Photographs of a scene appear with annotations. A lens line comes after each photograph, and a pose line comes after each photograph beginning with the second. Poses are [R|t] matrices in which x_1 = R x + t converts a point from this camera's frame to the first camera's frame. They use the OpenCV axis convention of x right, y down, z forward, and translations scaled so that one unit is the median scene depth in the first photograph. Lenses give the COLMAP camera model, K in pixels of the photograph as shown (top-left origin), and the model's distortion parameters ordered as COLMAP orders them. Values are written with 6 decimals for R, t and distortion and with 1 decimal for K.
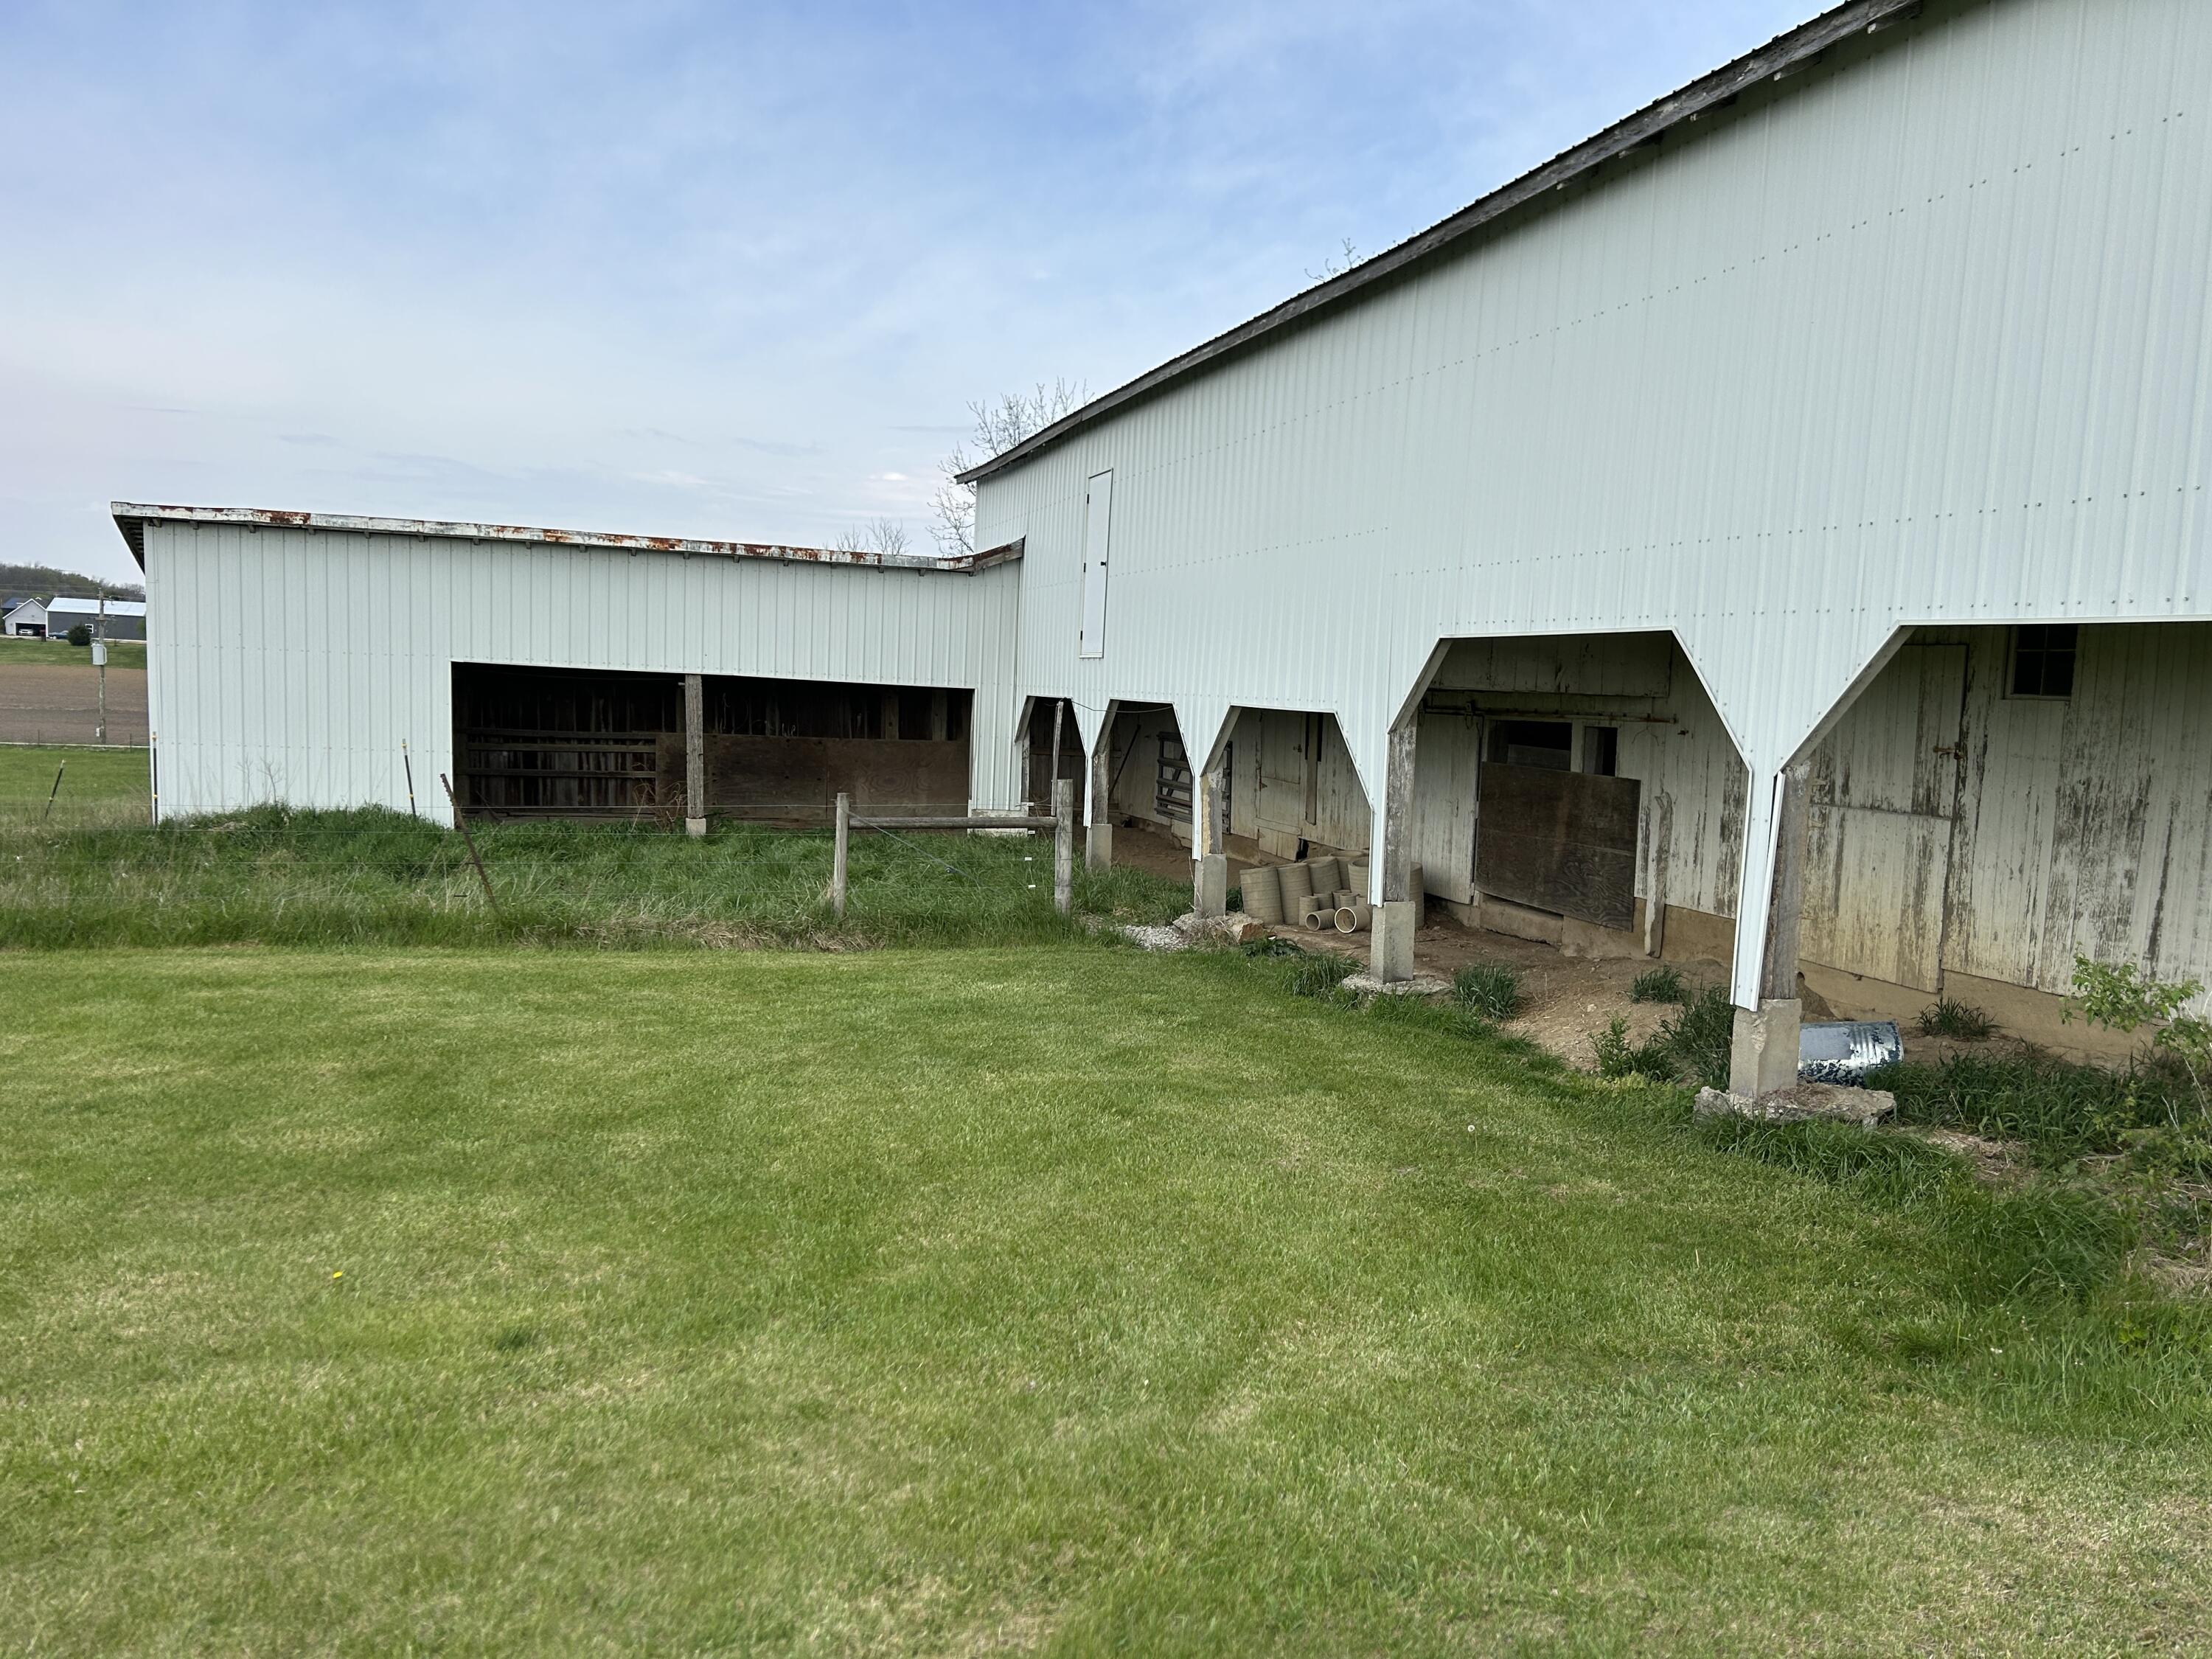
lens RADIAL K [[1651.0, 0, 1120.0], [0, 1651.0, 835.5], [0, 0, 1]] dist [0.050533, -0.055287]
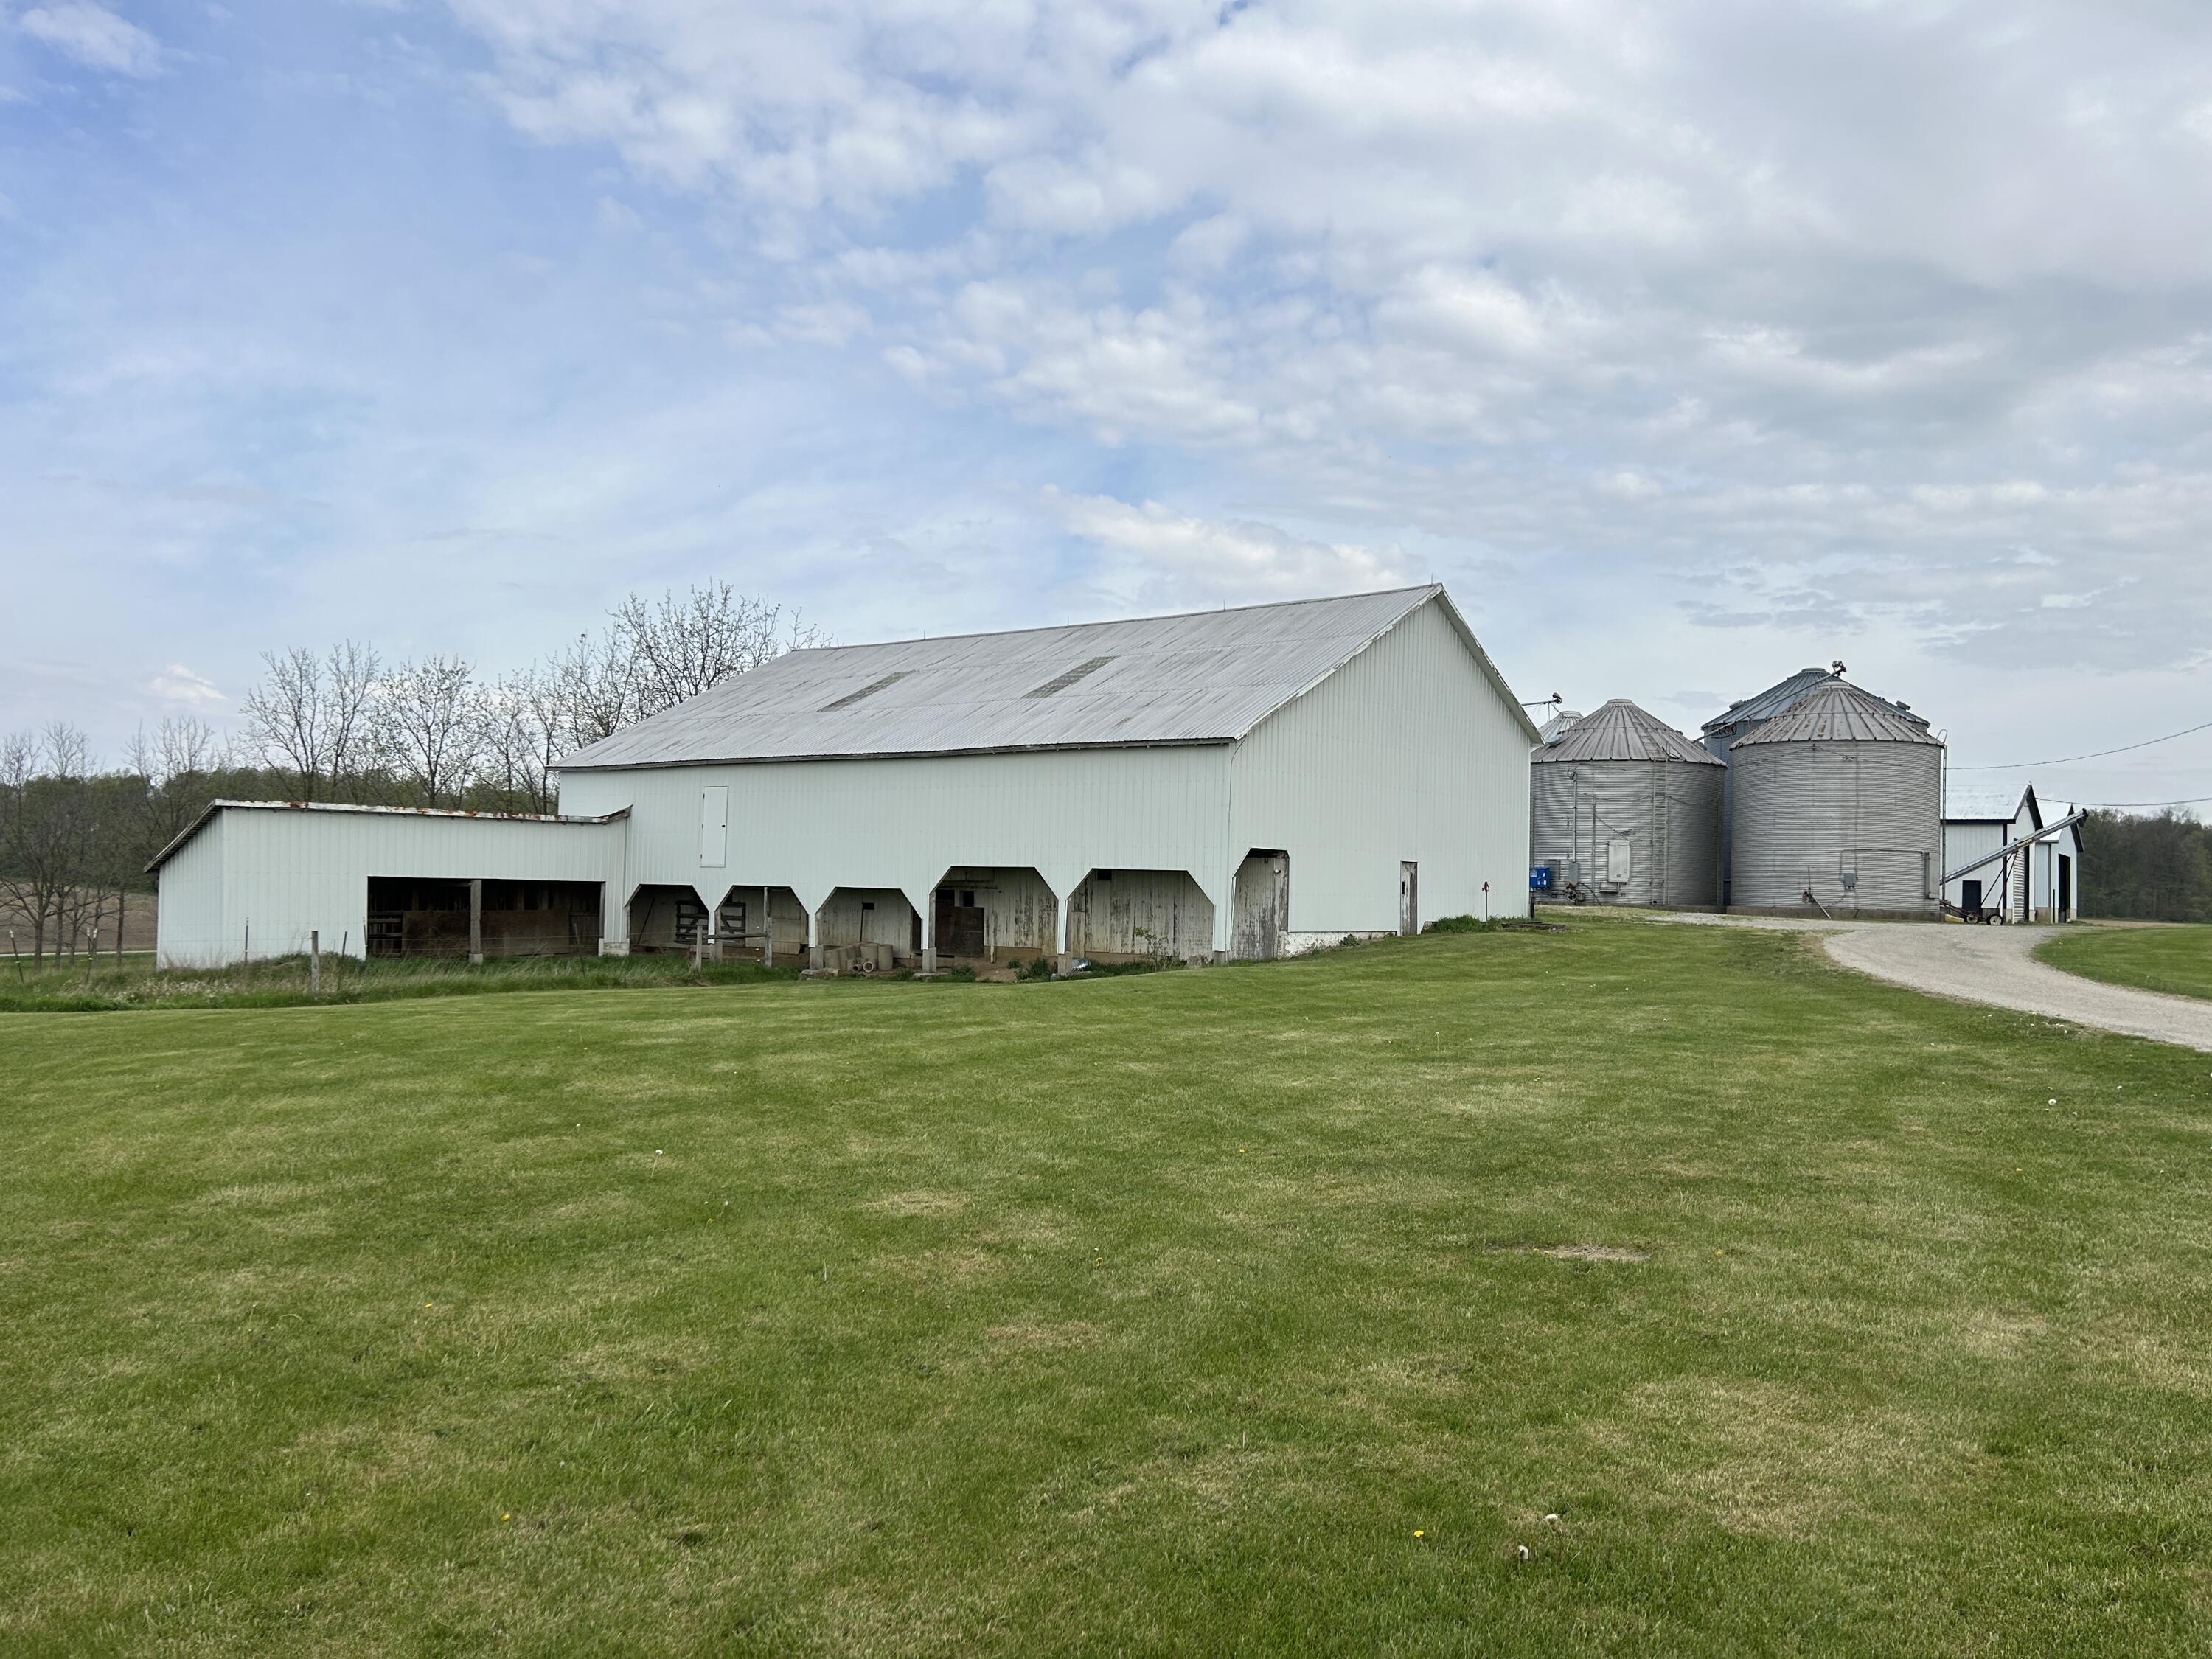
lens RADIAL K [[1651.0, 0, 1093.2], [0, 1651.0, 817.9], [0, 0, 1]] dist [0.050533, -0.055287]
pose [[0.828265, -0.004810, 0.560315, -0.780818], [0.066406, 0.993759, -0.089631, 0.056640], [-0.556387, 0.111447, 0.823415, -1.049396]]
